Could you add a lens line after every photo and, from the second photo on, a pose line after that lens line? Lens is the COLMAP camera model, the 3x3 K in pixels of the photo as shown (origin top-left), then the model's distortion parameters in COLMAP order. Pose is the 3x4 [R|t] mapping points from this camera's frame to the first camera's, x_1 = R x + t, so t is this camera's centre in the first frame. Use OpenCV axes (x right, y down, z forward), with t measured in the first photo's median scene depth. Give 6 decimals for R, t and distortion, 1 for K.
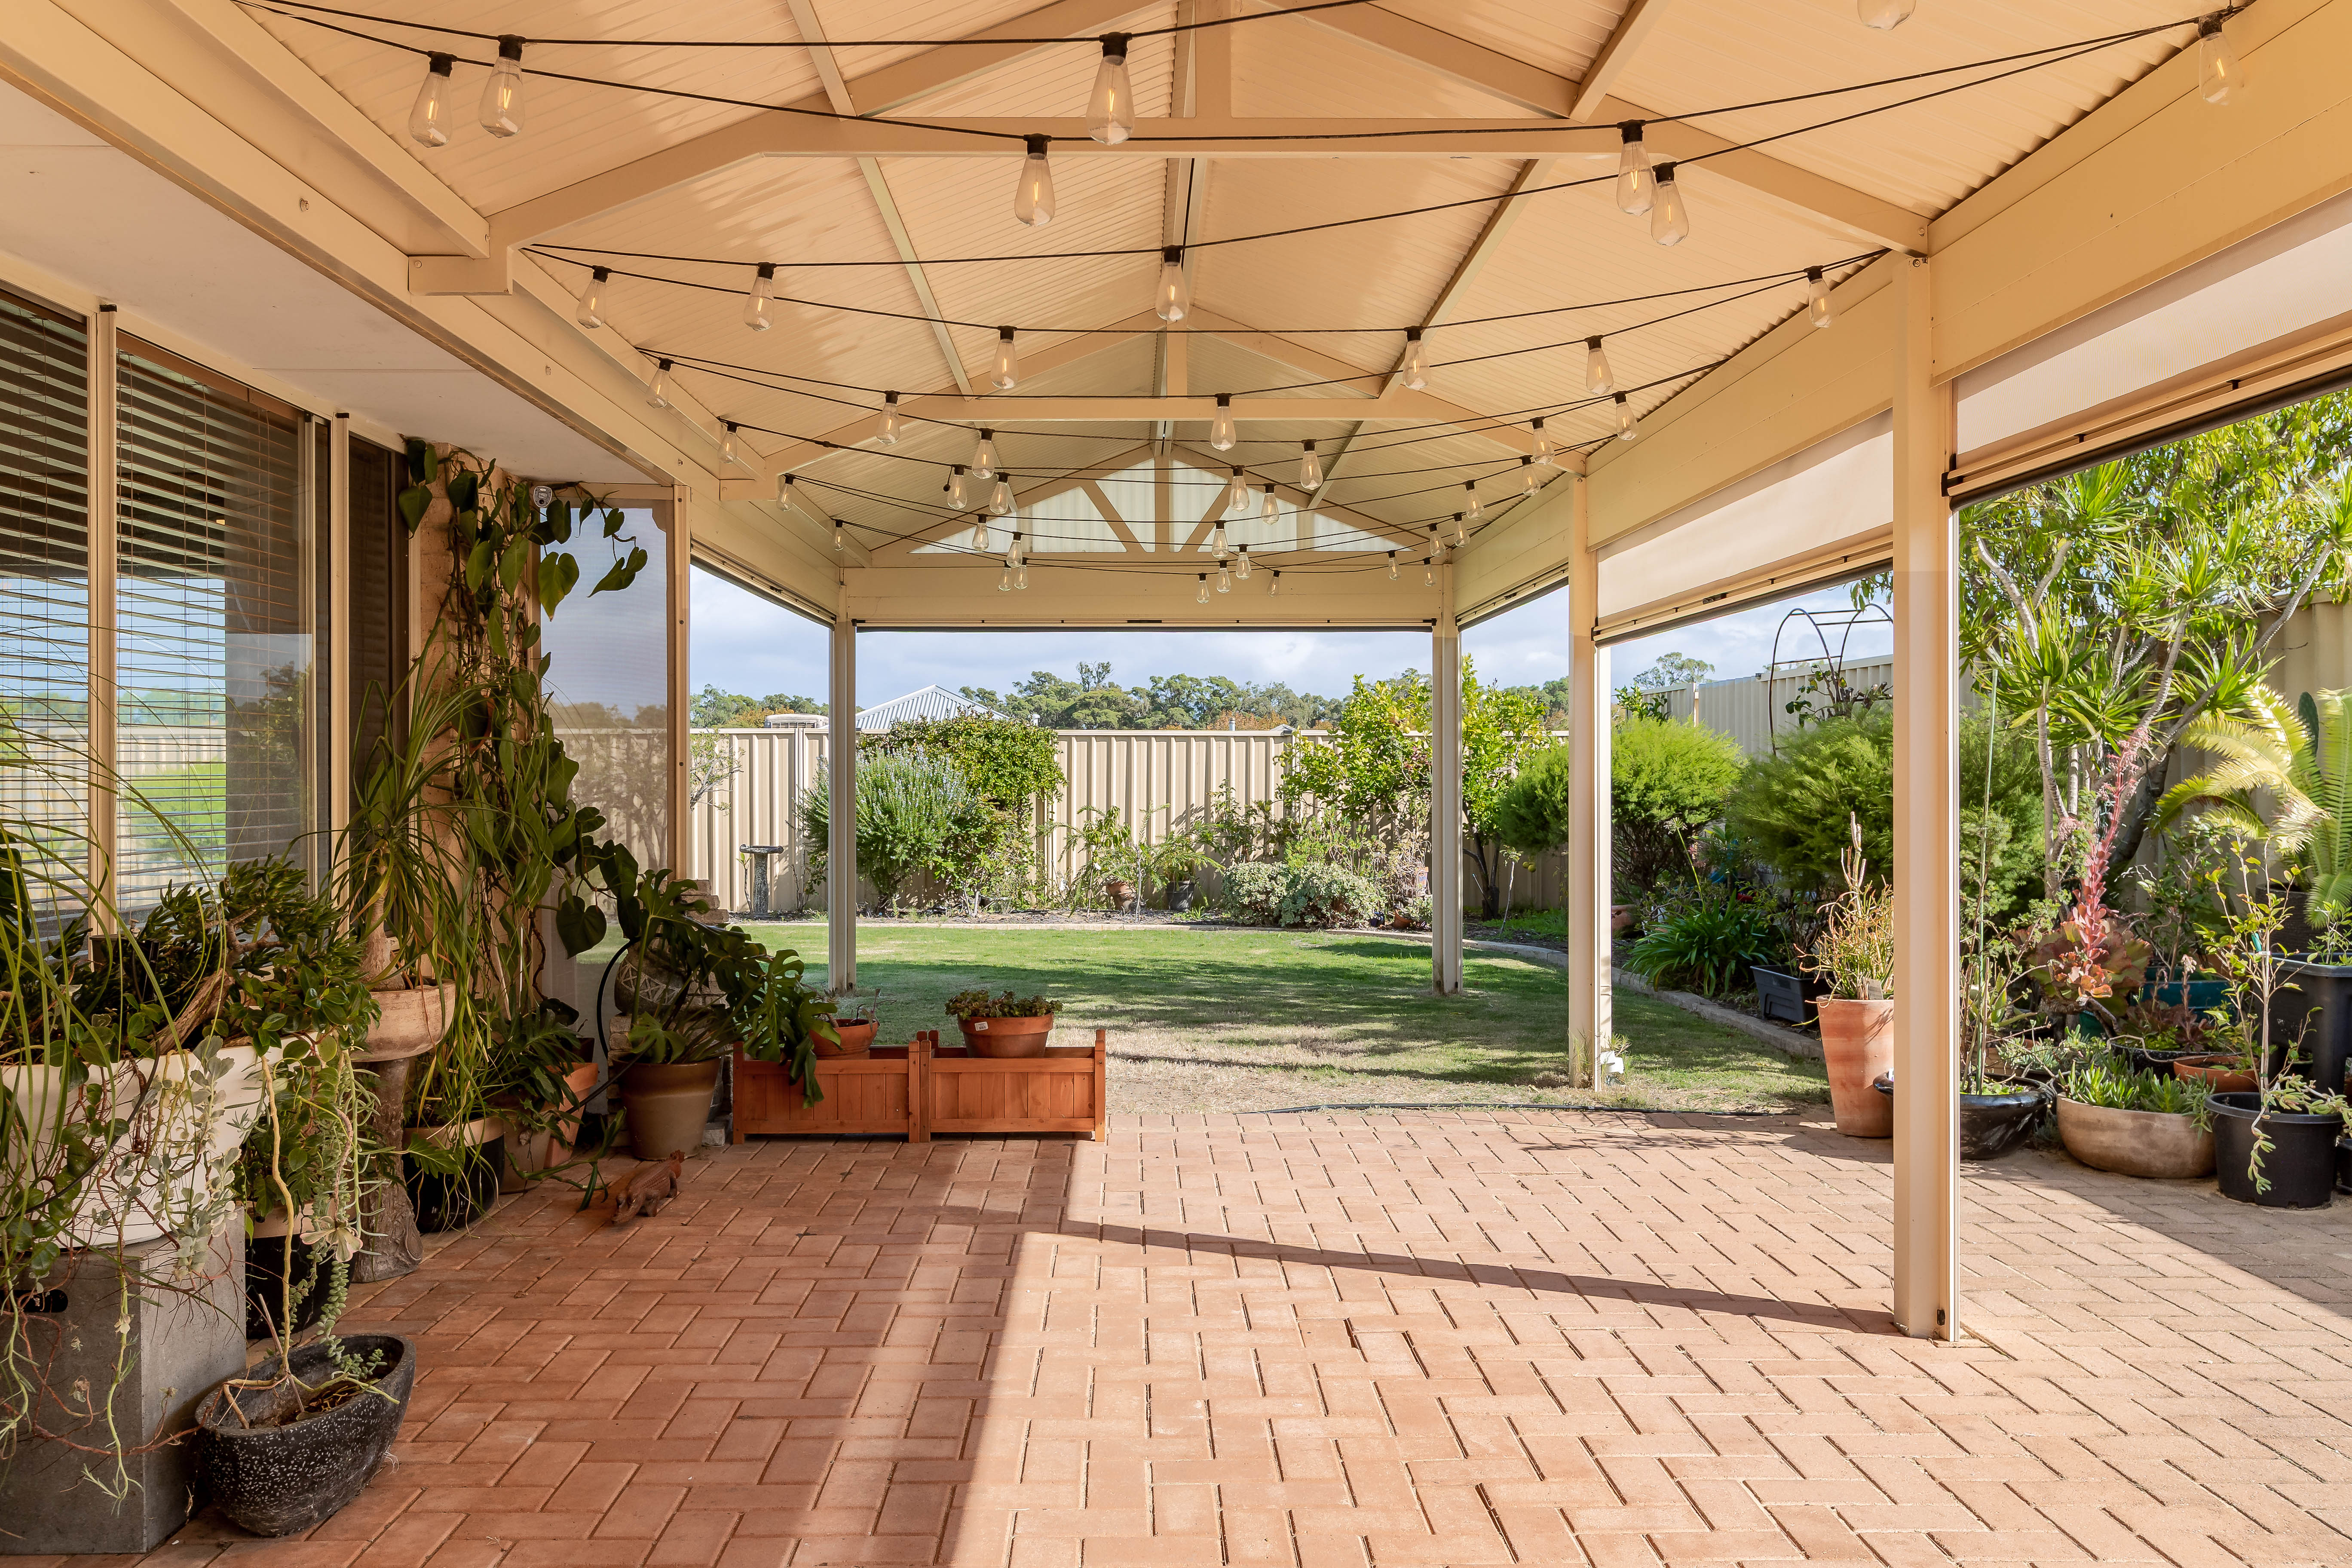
lens RADIAL K [[1886.8, 0, 1176.0], [0, 1886.8, 784.0], [0, 0, 1]] dist [-0.004198, 0.005455]
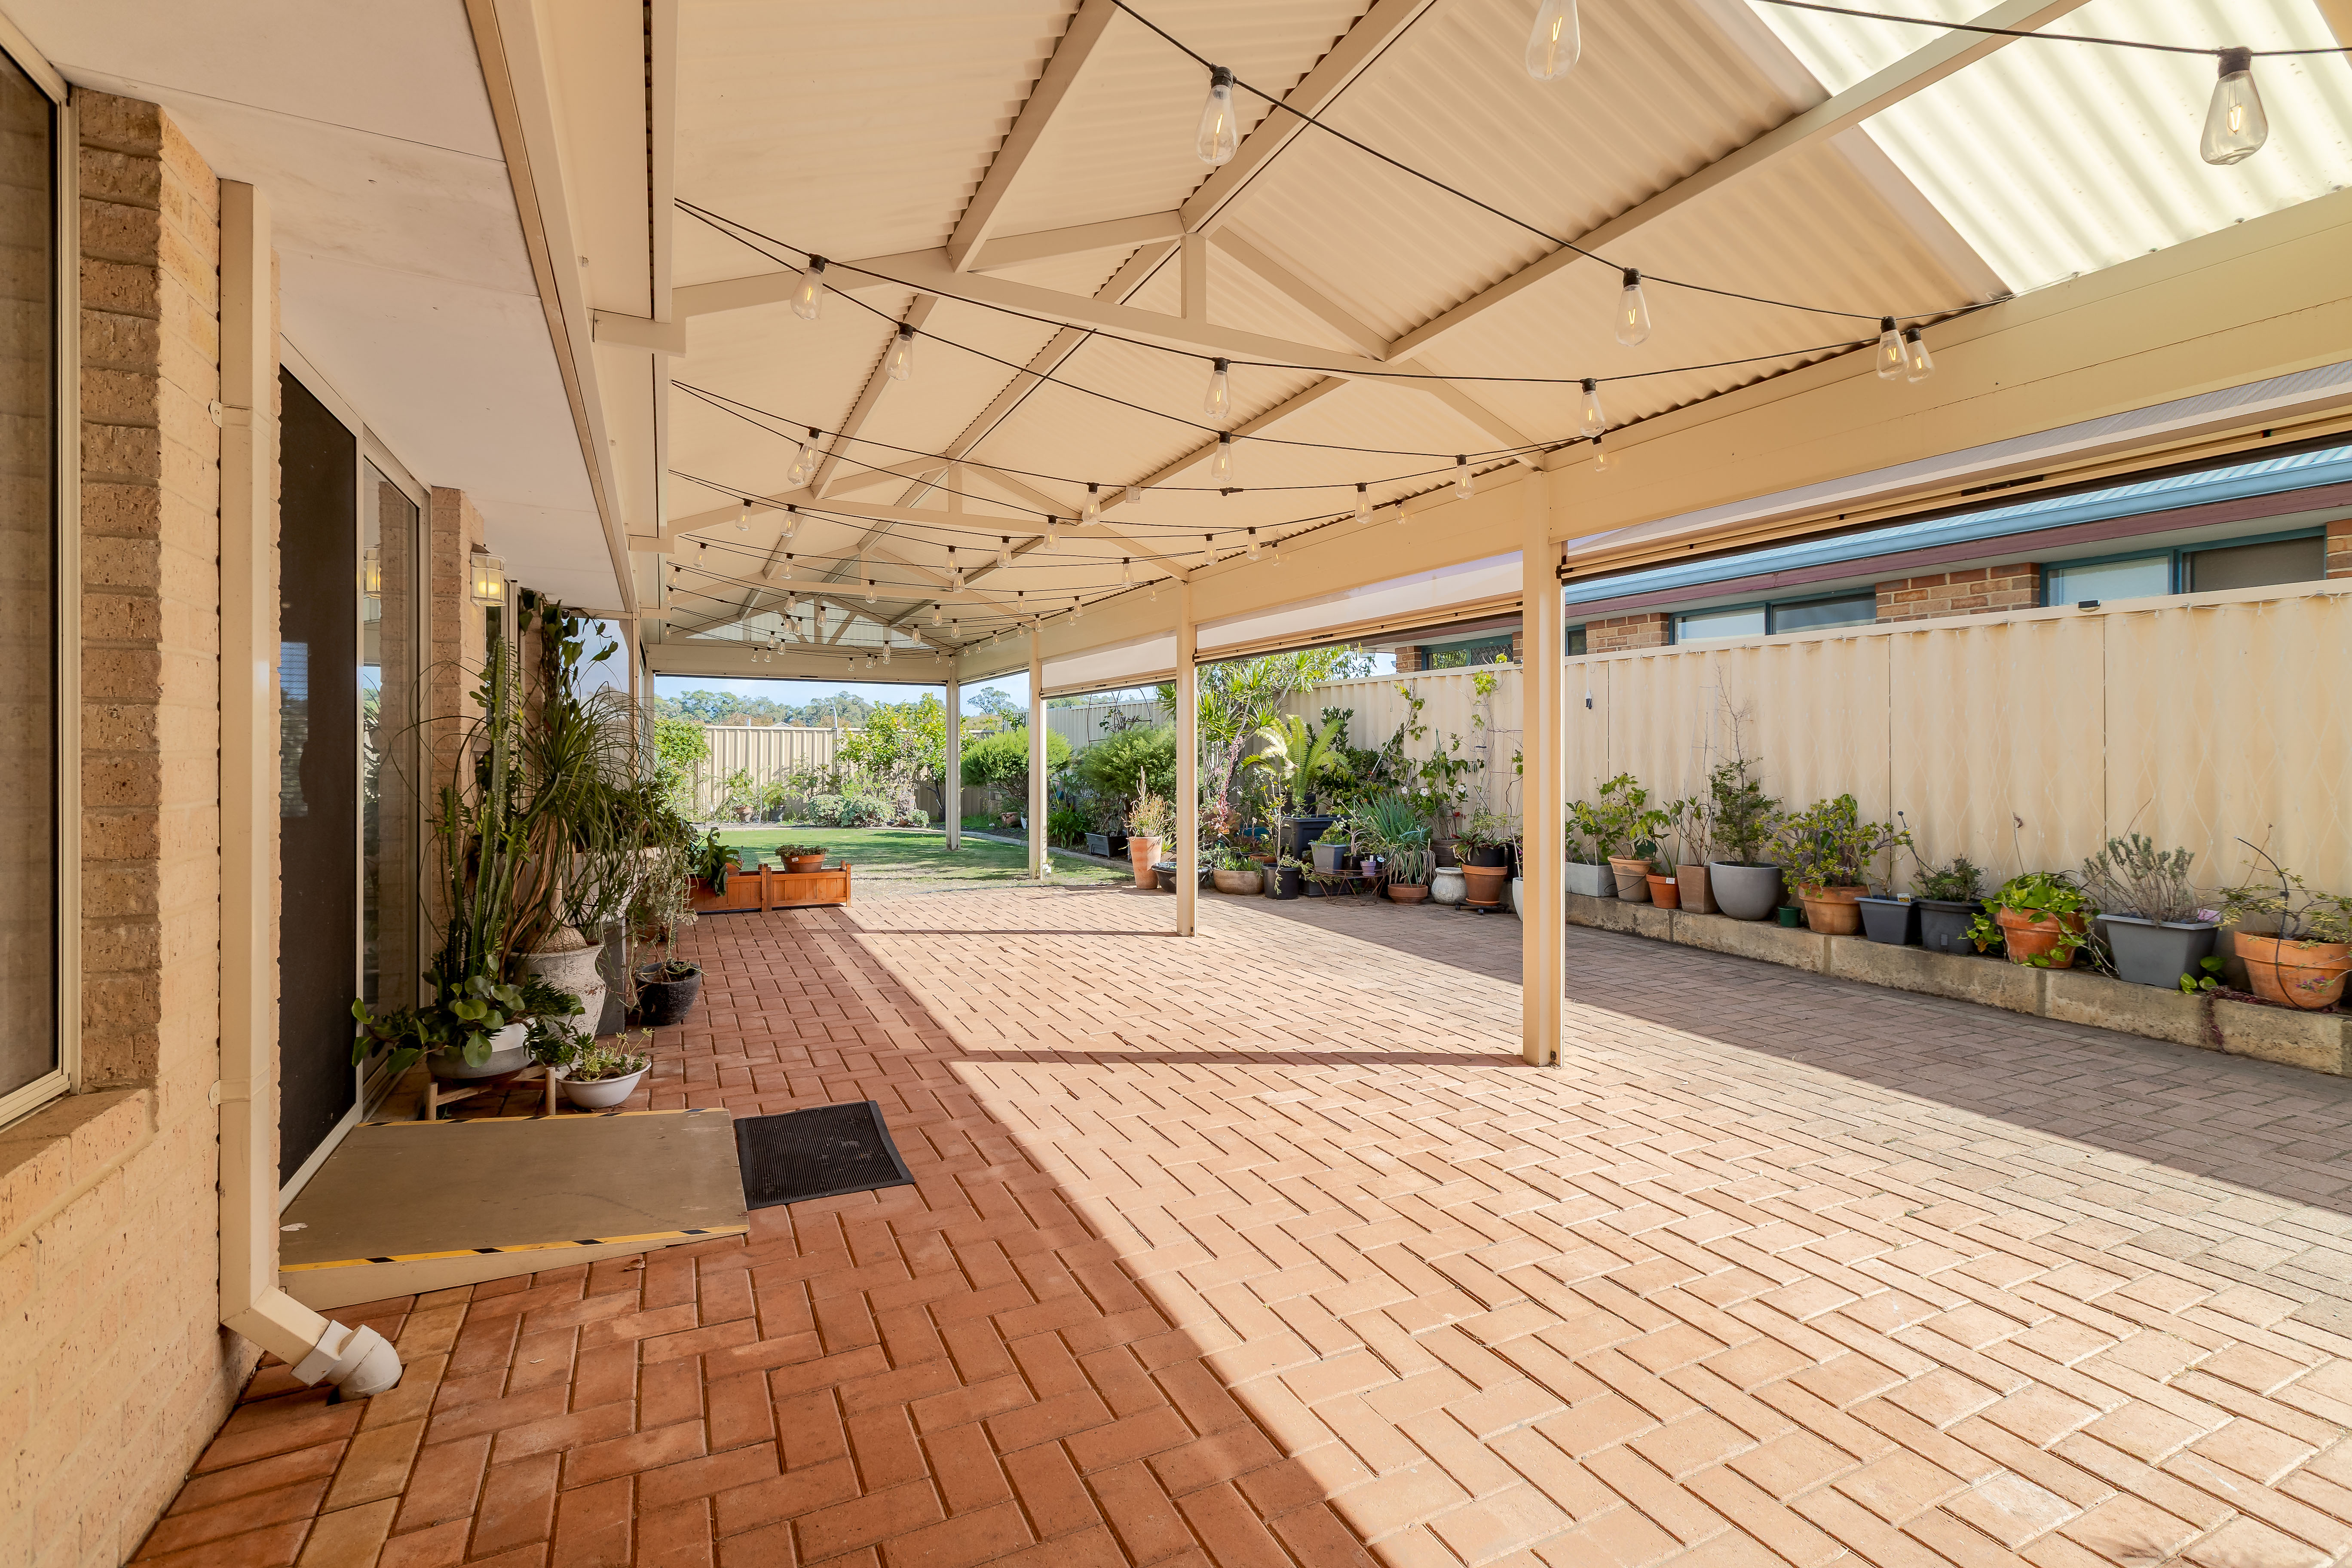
lens RADIAL K [[1055.7, 0, 1181.4], [0, 1055.7, 755.5], [0, 0, 1]] dist [-0.002779, -0.000050]
pose [[0.900399, 0.004896, 0.435038, -0.218737], [-0.004372, 0.999988, -0.002206, 0.002280], [-0.435043, 0.000084, 0.900409, -0.329224]]
